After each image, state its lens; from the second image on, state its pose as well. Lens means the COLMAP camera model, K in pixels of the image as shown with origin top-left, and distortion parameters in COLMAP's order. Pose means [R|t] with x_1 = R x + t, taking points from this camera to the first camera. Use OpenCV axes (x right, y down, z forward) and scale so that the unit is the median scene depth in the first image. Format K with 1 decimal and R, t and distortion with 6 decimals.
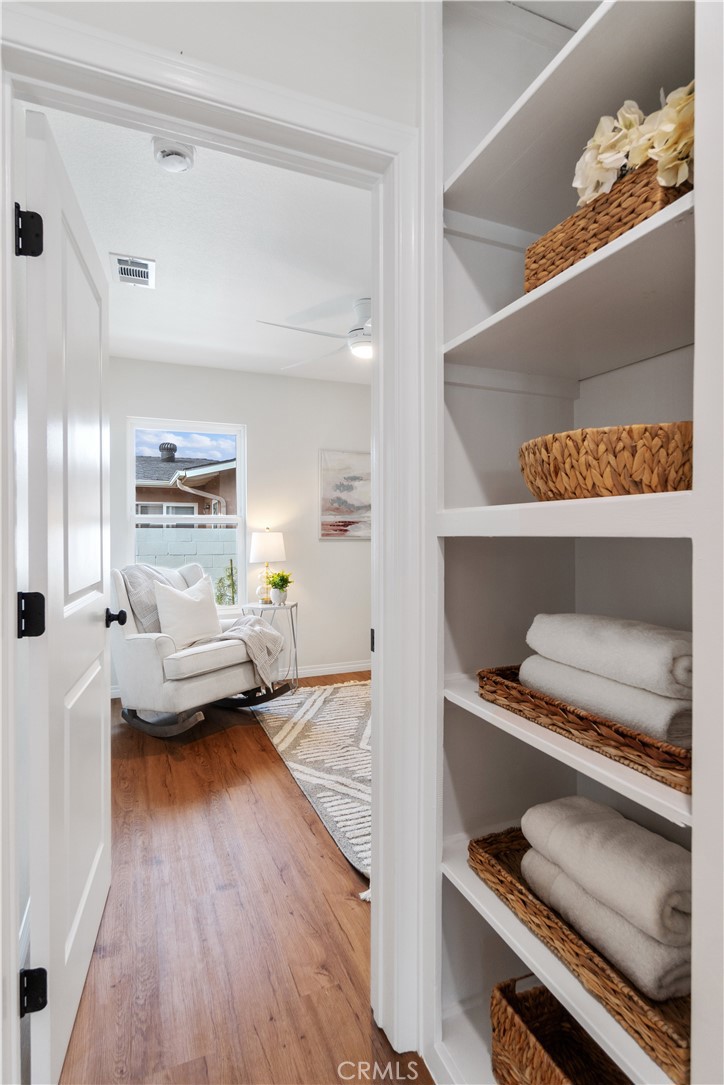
lens RADIAL K [[548.6, 0, 362.0], [0, 548.6, 542.5], [0, 0, 1]] dist [0.001316, -0.000051]
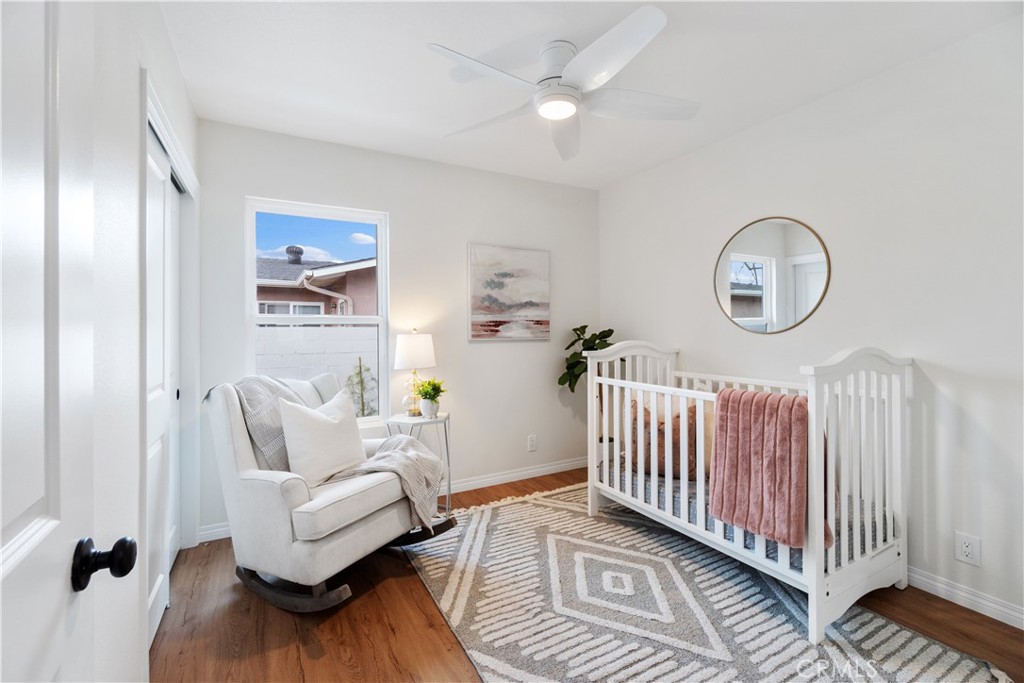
lens RADIAL K [[448.2, 0, 511.6], [0, 448.2, 329.3], [0, 0, 1]] dist [-0.002987, -0.000351]
pose [[0.993562, -0.006804, 0.113086, -0.101812], [0.008369, 0.999876, -0.013367, -0.015977], [-0.112981, 0.014227, 0.993495, 0.275229]]
